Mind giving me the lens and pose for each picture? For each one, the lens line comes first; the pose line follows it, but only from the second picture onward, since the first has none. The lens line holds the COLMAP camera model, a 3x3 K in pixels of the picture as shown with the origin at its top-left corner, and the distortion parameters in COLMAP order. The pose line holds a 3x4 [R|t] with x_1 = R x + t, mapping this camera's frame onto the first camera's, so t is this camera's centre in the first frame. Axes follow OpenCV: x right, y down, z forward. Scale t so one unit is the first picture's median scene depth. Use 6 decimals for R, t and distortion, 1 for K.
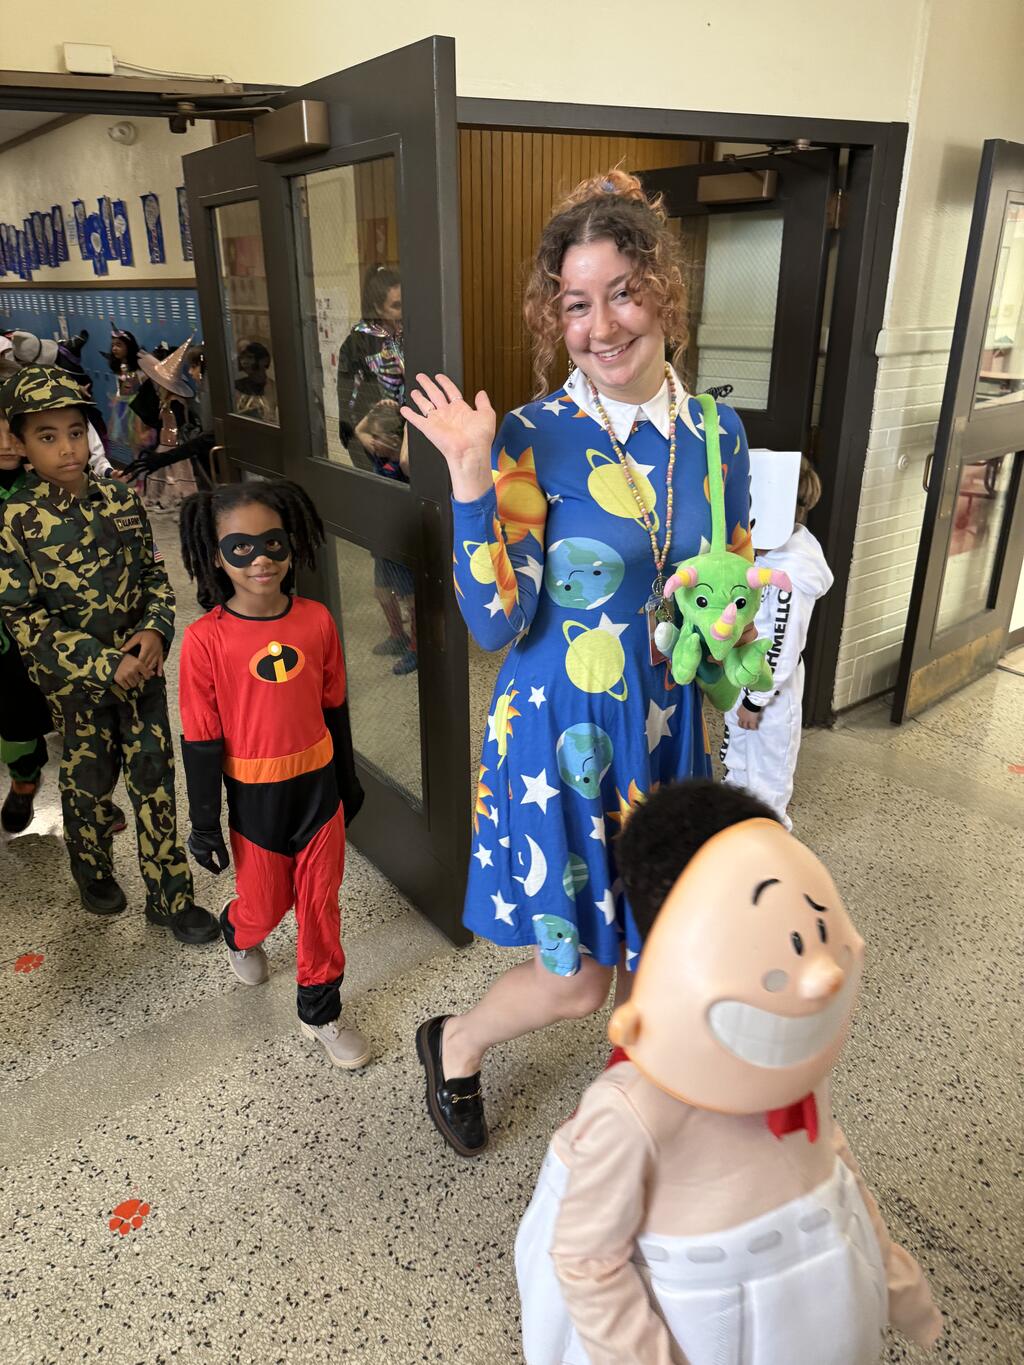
lens RADIAL K [[987.9, 0, 521.3], [0, 987.9, 693.9], [0, 0, 1]] dist [0.006963, -0.010712]
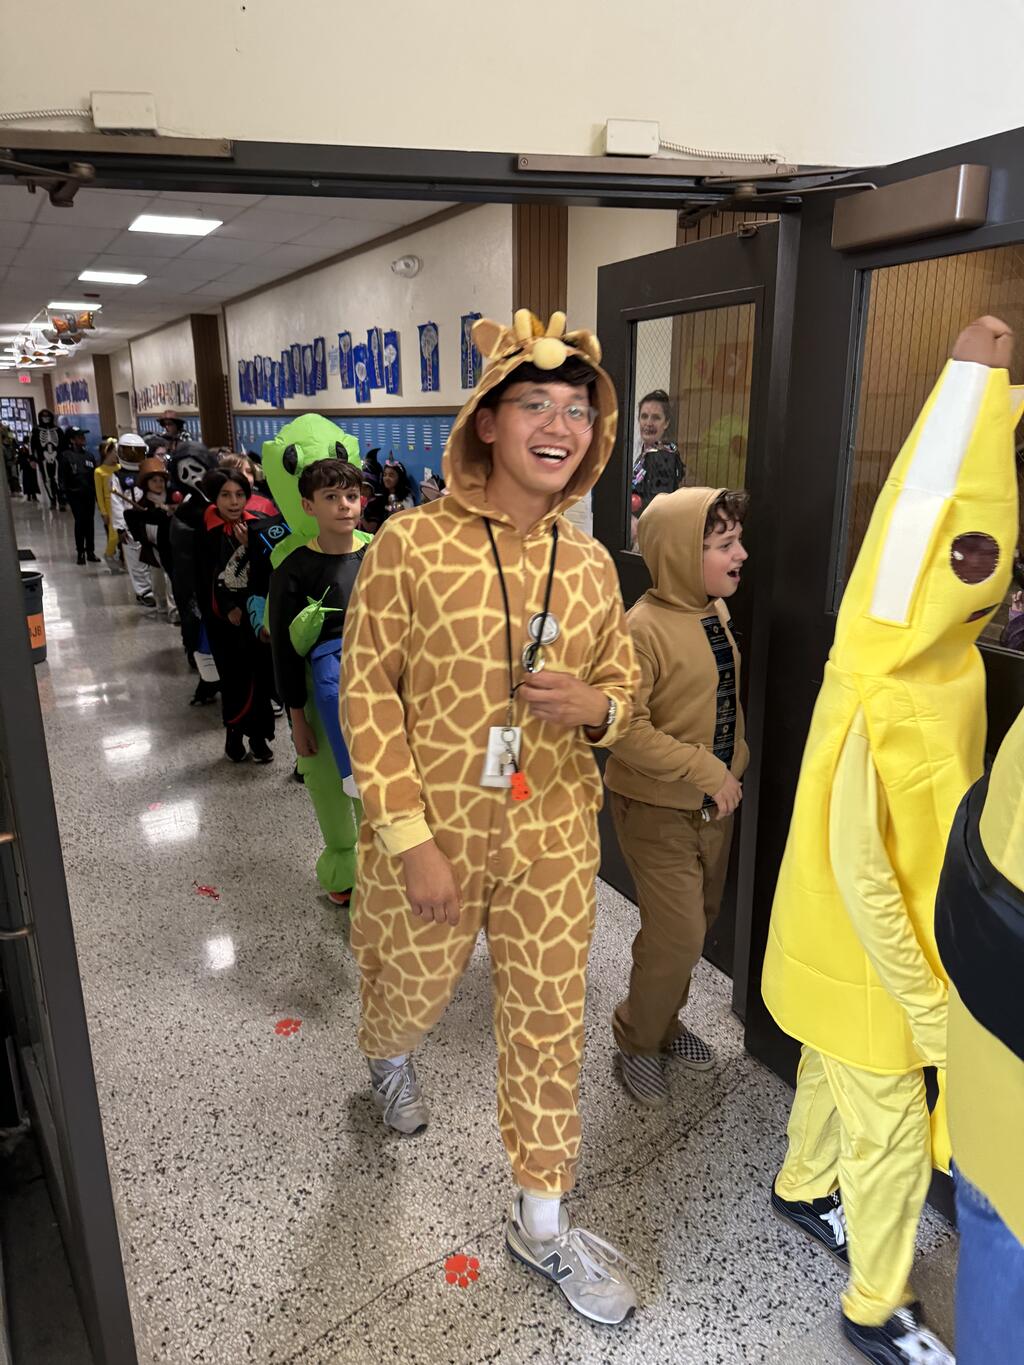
lens RADIAL K [[985.9, 0, 517.8], [0, 985.9, 687.8], [0, 0, 1]] dist [0.012416, -0.018782]
pose [[0.988831, 0.038256, -0.144046, -0.419340], [-0.055415, 0.991577, -0.117064, -0.091710], [0.138354, 0.123739, 0.982622, 0.248592]]
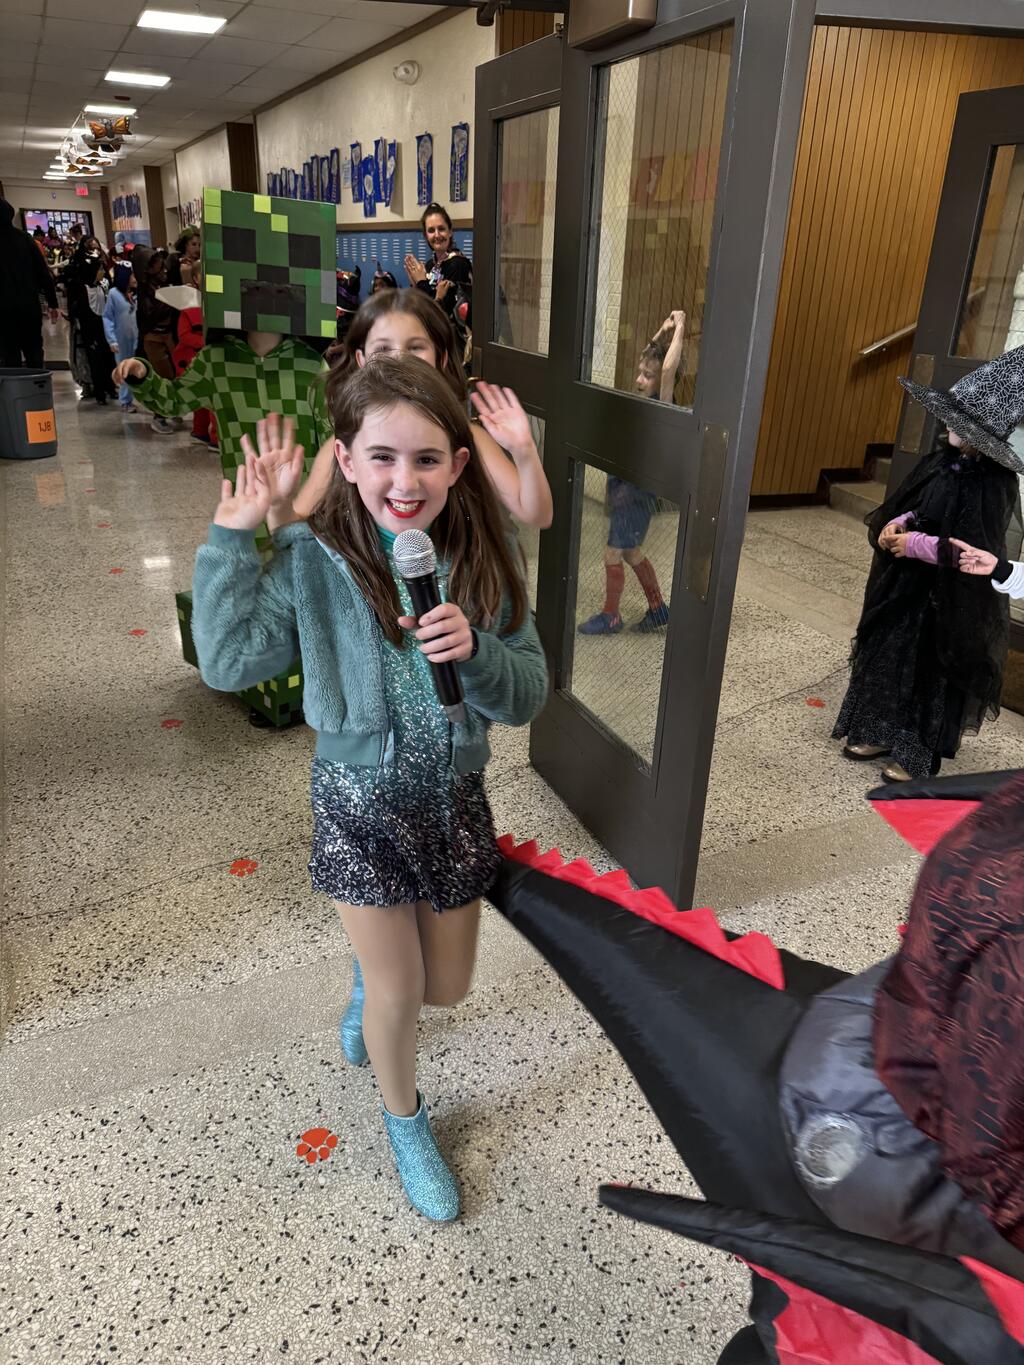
lens RADIAL K [[986.0, 0, 515.5], [0, 986.0, 695.2], [0, 0, 1]] dist [0.009852, -0.019471]
pose [[0.972760, 0.125198, -0.195098, -0.064655], [-0.119796, 0.992021, 0.039293, 0.029741], [0.198461, -0.014851, 0.979996, 0.090093]]
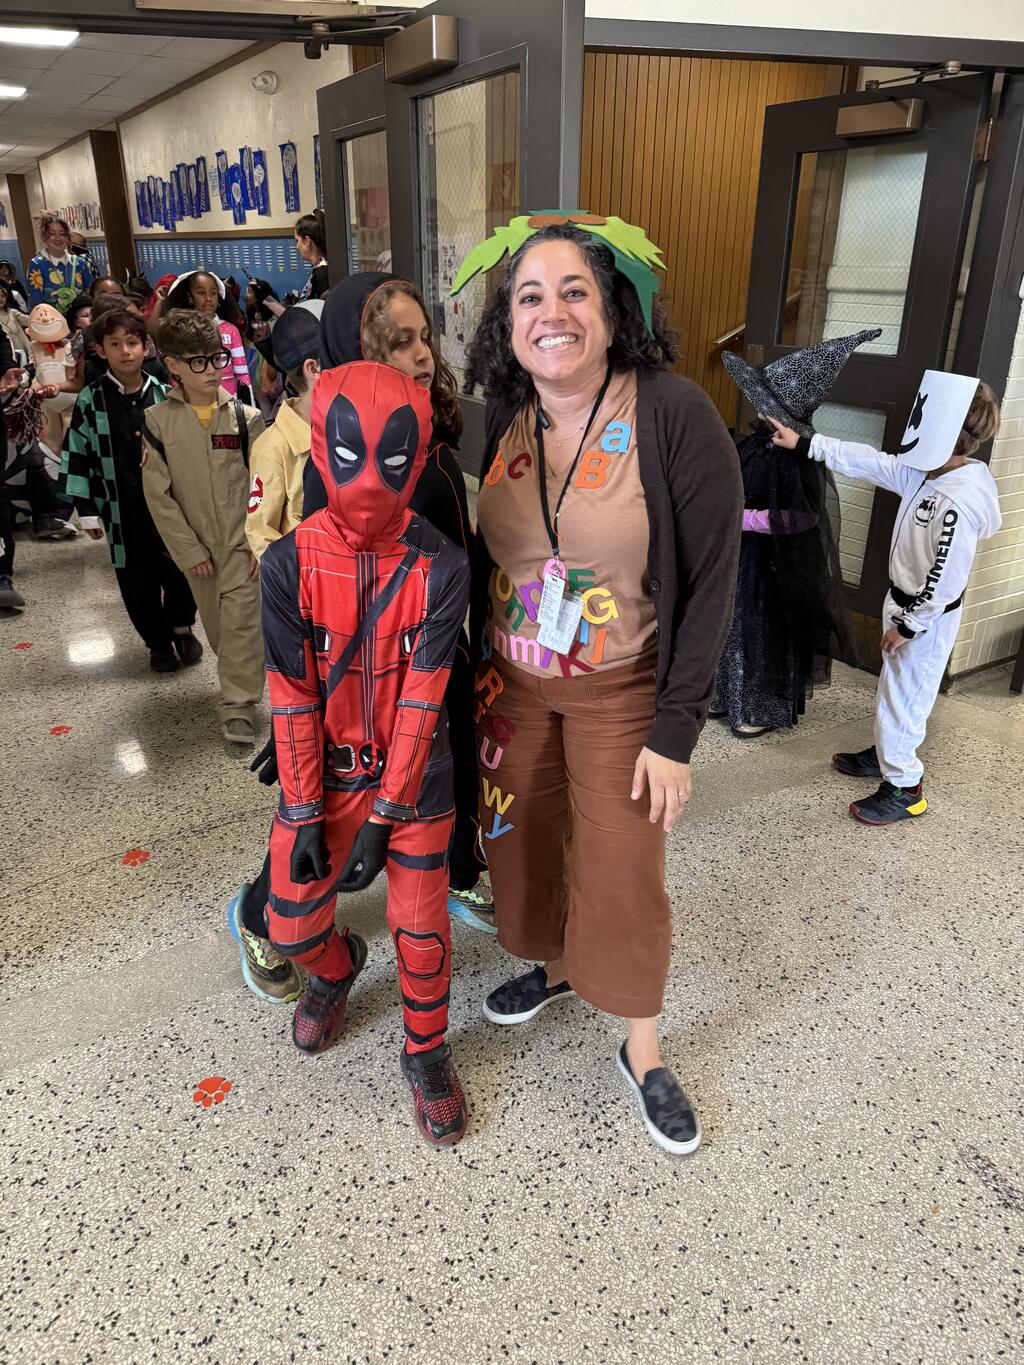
lens RADIAL K [[985.9, 0, 517.8], [0, 985.9, 687.8], [0, 0, 1]] dist [0.012416, -0.018782]
pose [[0.992229, 0.058068, -0.110041, 0.013879], [-0.055185, 0.998053, 0.029075, 0.043131], [0.111515, -0.022777, 0.993502, 0.002144]]
